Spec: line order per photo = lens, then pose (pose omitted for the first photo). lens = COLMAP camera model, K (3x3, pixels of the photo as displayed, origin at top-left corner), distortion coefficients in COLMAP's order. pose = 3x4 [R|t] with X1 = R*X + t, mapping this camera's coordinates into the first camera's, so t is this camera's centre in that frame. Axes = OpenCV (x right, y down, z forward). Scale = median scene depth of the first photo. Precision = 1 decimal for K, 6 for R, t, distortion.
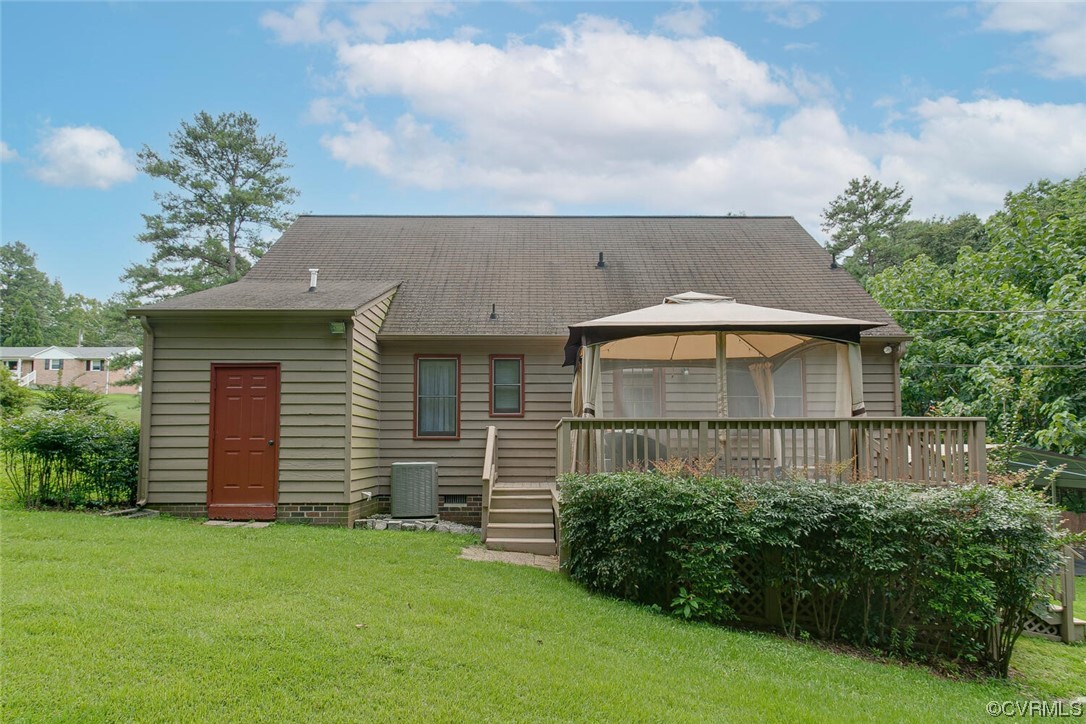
lens RADIAL K [[574.9, 0, 542.6], [0, 574.9, 410.3], [0, 0, 1]] dist [0.000165, -0.000066]
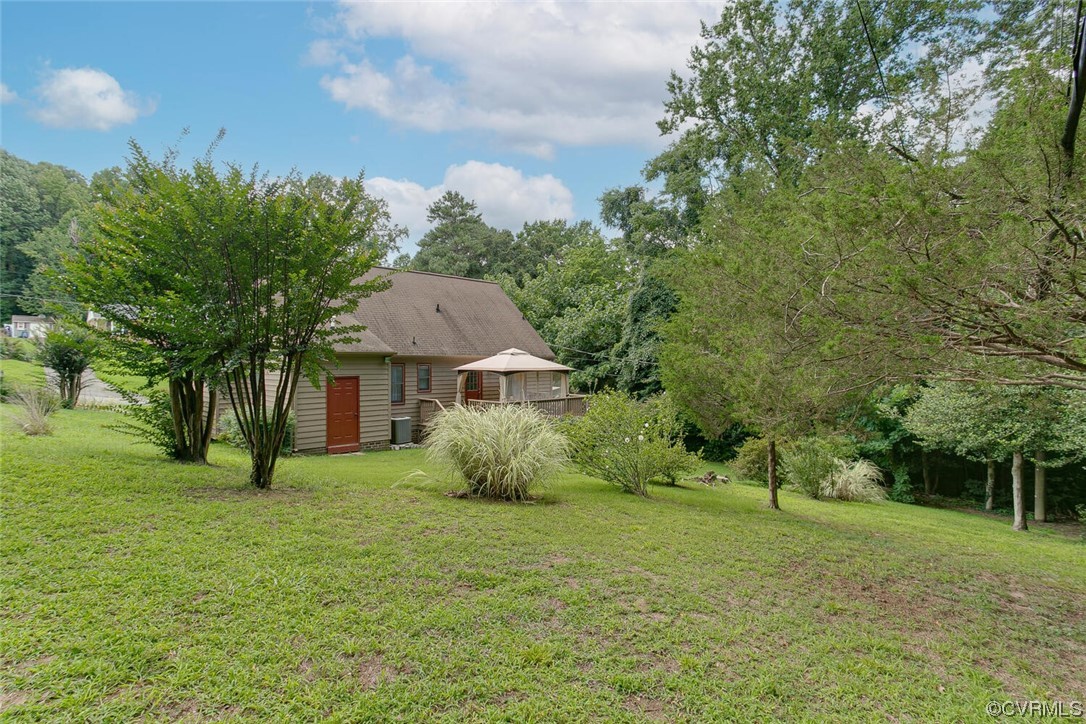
lens RADIAL K [[520.0, 0, 543.0], [0, 520.0, 362.0], [0, 0, 1]] dist [-0.000696, -0.000623]
pose [[0.704078, 0.000036, 0.710123, -1.323494], [-0.053896, 0.997118, 0.053387, -0.268610], [-0.708075, -0.075862, 0.702051, -0.782234]]
